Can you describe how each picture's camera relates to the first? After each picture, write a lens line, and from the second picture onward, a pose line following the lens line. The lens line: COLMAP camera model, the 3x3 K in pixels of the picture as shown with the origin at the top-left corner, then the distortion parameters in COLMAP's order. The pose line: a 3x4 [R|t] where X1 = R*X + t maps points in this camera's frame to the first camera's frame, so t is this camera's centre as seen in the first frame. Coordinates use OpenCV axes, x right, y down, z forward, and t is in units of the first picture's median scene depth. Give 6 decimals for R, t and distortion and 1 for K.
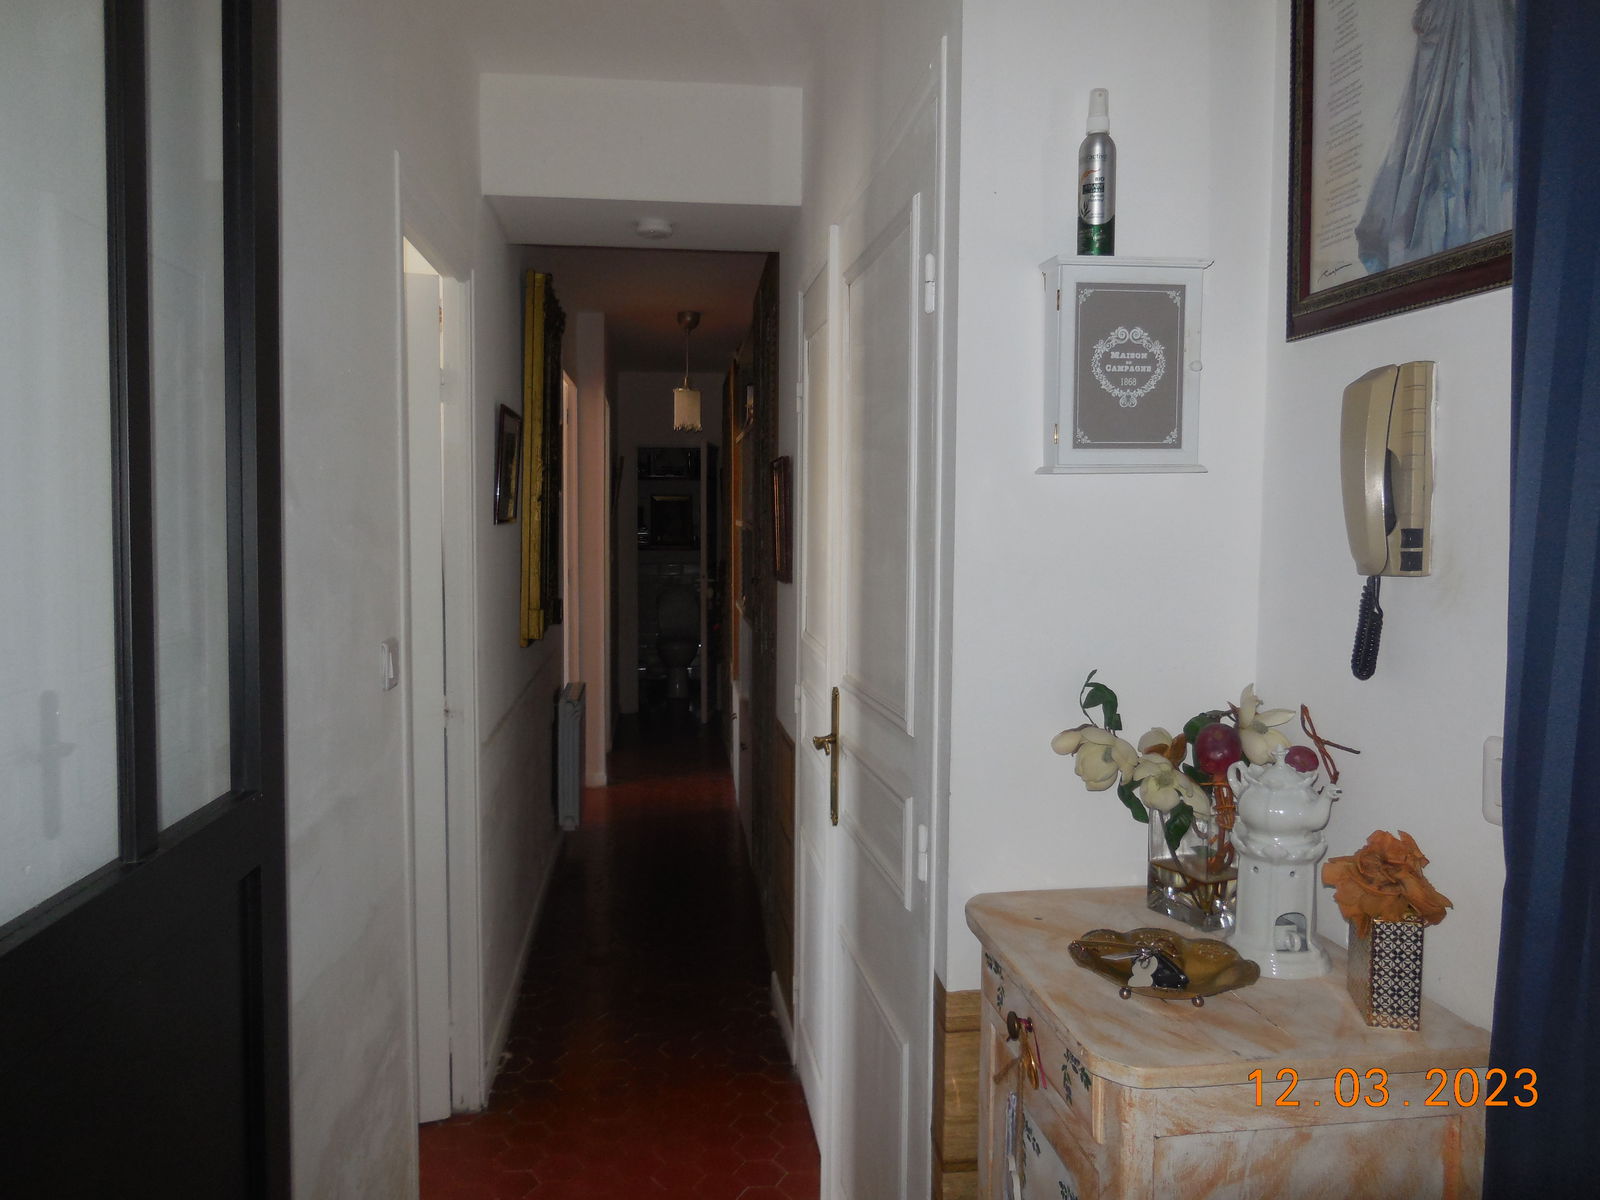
lens RADIAL K [[1170.9, 0, 800.0], [0, 1170.9, 600.0], [0, 0, 1]] dist [-0.004868, 0.002855]
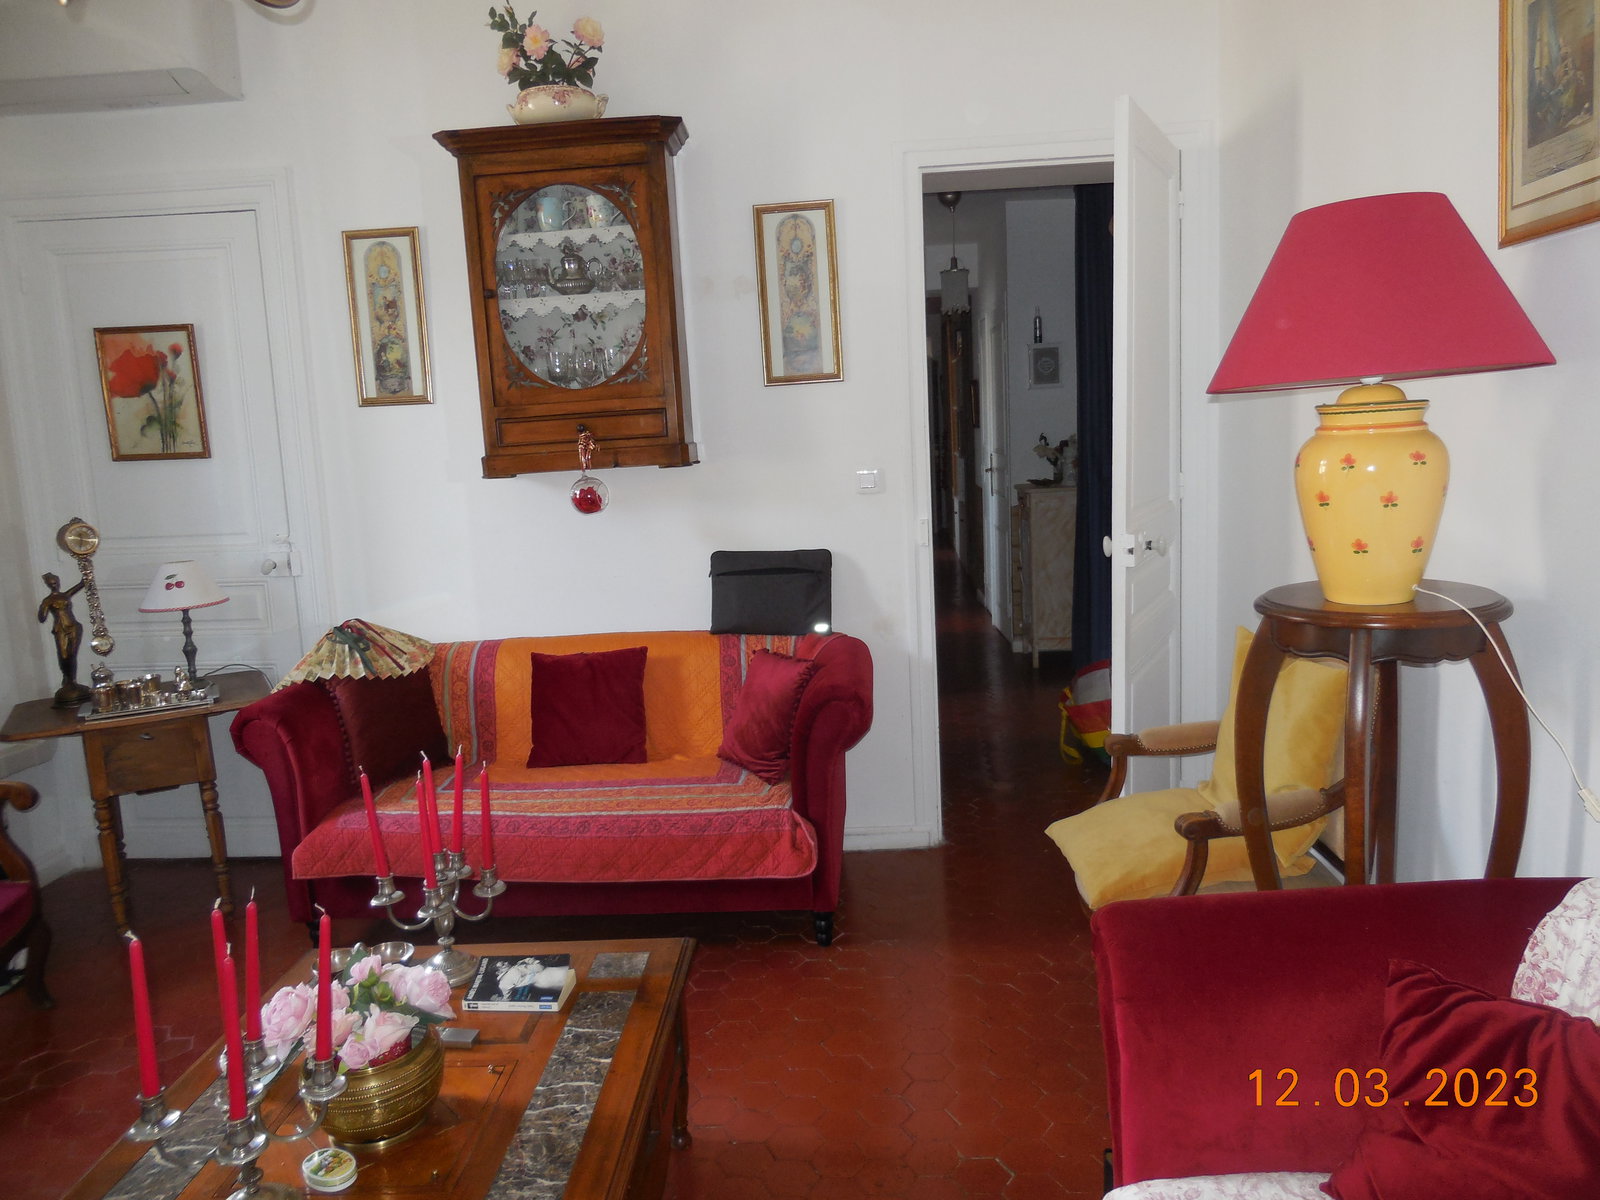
lens RADIAL K [[1170.9, 0, 800.0], [0, 1170.9, 600.0], [0, 0, 1]] dist [-0.004868, 0.002855]
pose [[0.983725, -0.027354, -0.177589, 0.116059], [0.043700, 0.995091, 0.088795, 0.266558], [0.174288, -0.095110, 0.980091, -3.766191]]
